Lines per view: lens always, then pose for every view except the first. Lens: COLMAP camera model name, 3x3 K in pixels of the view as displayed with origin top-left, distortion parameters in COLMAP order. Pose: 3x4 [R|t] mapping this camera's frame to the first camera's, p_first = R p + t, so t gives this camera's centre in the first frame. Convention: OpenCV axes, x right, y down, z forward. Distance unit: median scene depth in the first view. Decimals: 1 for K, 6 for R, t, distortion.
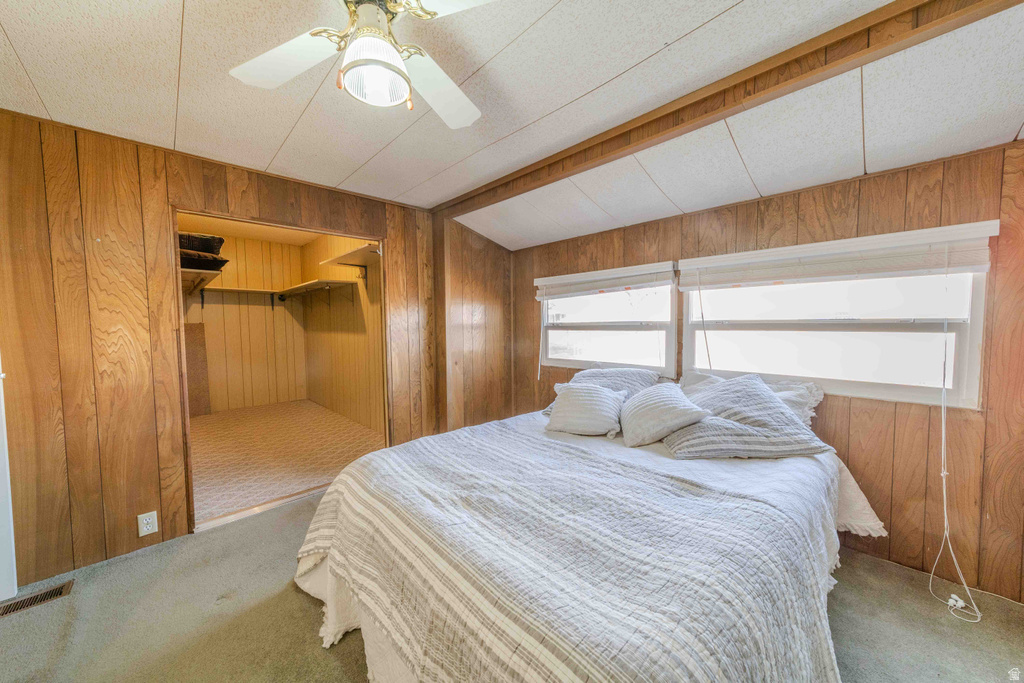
lens RADIAL K [[355.8, 0, 508.7], [0, 355.8, 342.7], [0, 0, 1]] dist [0.001342, -0.000004]
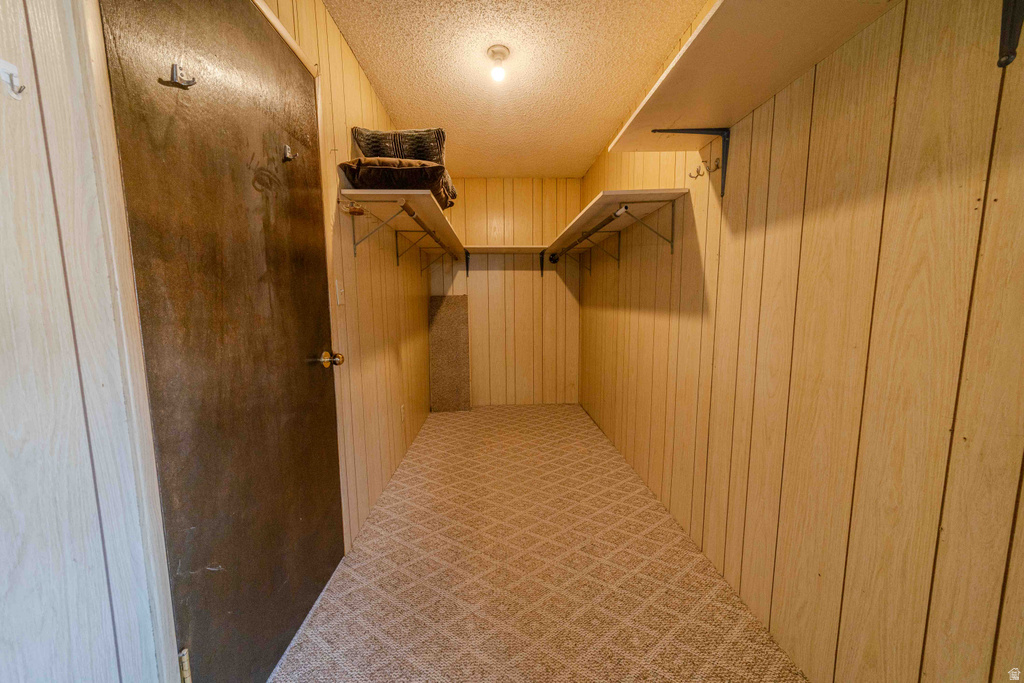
lens RADIAL K [[355.8, 0, 508.7], [0, 355.8, 342.7], [0, 0, 1]] dist [0.001342, -0.000004]
pose [[0.739921, 0.081166, -0.667780, -0.231638], [-0.031147, 0.995763, 0.086519, -0.019050], [0.671973, -0.043218, 0.739314, 0.434821]]
